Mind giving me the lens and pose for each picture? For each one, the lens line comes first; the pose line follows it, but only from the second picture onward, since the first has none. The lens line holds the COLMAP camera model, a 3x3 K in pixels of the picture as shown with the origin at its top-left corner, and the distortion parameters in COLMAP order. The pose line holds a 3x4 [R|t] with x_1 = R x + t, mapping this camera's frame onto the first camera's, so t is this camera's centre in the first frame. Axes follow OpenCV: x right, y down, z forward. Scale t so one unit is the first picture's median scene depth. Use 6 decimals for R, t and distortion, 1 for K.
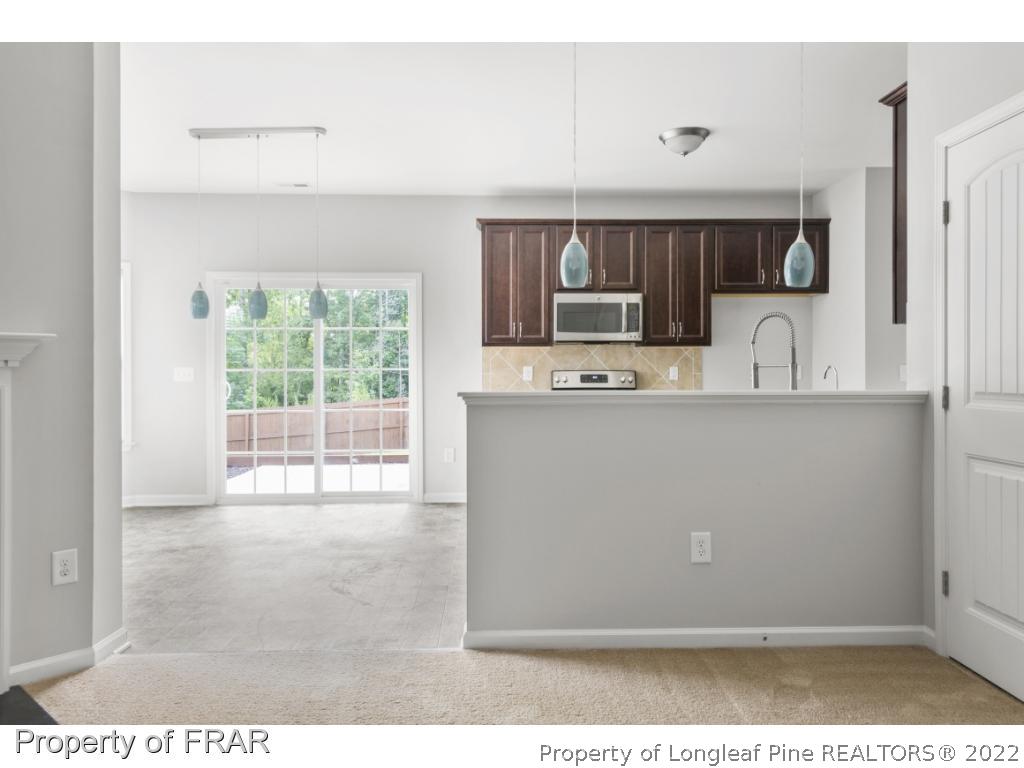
lens RADIAL K [[737.3, 0, 511.5], [0, 737.3, 379.0], [0, 0, 1]] dist [0.021918, 0.004673]
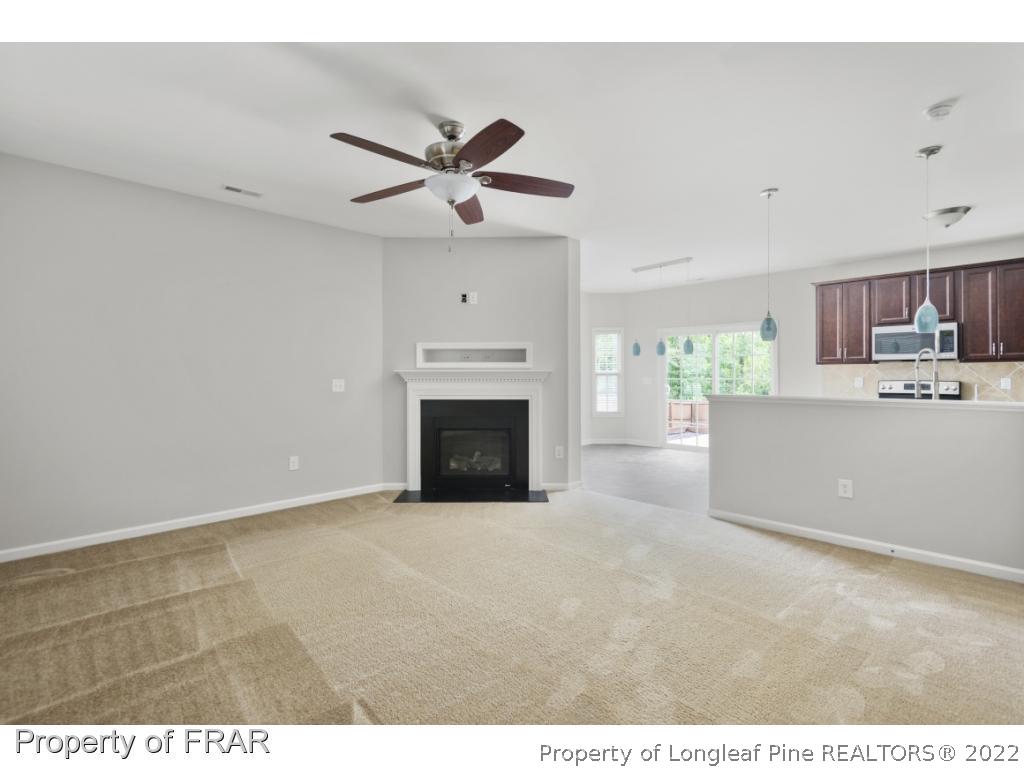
lens RADIAL K [[491.4, 0, 510.6], [0, 491.4, 375.5], [0, 0, 1]] dist [0.003812, 0.000716]
pose [[0.685529, 0.002362, -0.728041, 0.274867], [-0.007521, 0.999964, -0.003837, -0.012761], [0.728006, 0.008106, 0.685523, -0.177618]]
